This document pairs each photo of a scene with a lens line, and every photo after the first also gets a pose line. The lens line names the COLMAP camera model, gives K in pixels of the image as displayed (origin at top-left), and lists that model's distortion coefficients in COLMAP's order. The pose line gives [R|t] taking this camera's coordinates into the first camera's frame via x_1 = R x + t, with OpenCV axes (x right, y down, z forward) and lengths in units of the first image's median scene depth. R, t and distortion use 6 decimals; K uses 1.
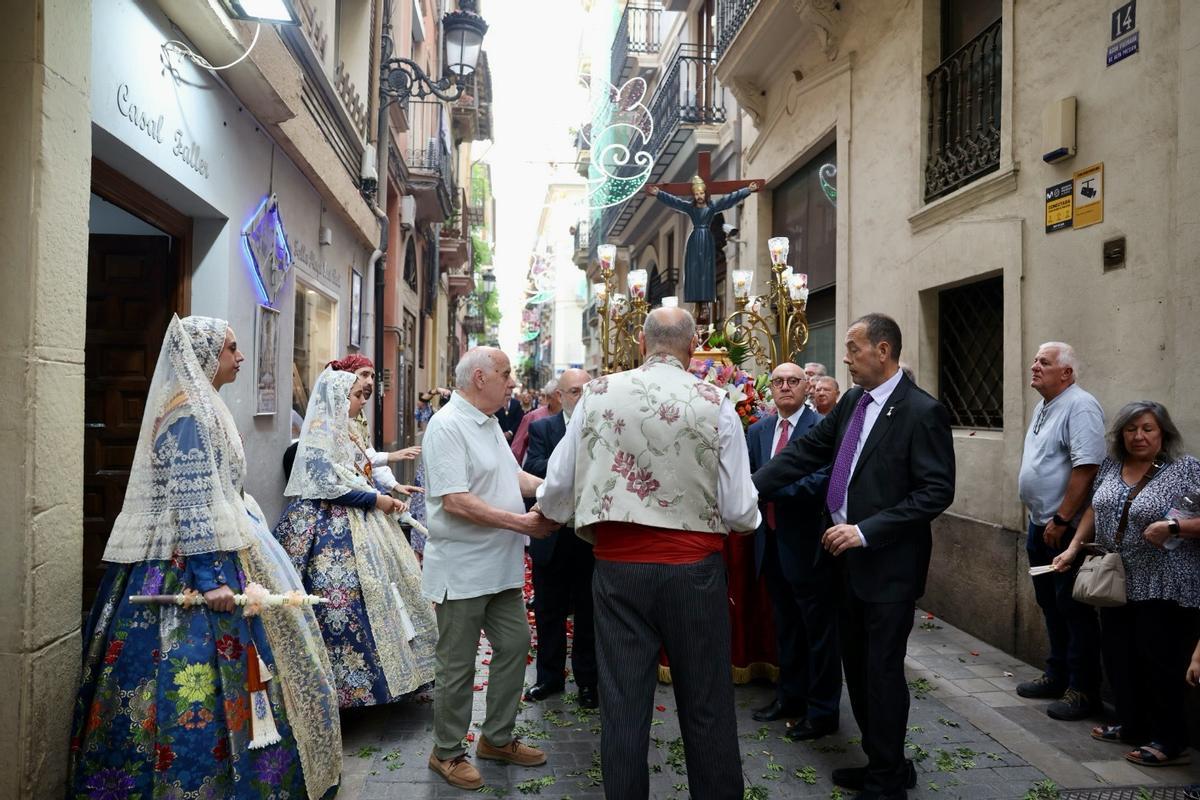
lens RADIAL K [[801.5, 0, 600.0], [0, 801.5, 400.0], [0, 0, 1]] dist [-0.115221, 0.072441]
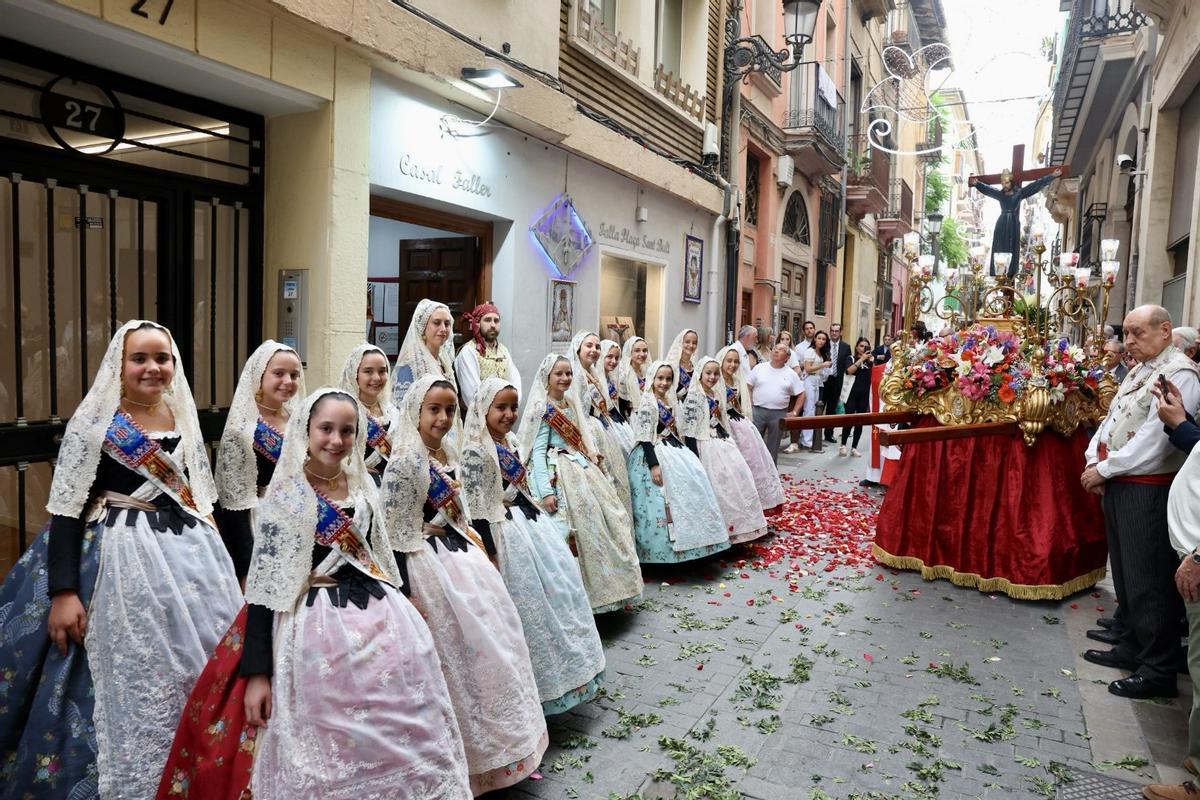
lens RADIAL K [[801.5, 0, 600.0], [0, 801.5, 400.0], [0, 0, 1]] dist [-0.115221, 0.072441]
pose [[0.825178, 0.056578, -0.562032, 0.195681], [-0.014027, 0.996717, 0.079742, -0.011674], [0.564699, -0.057917, 0.823262, -0.044134]]
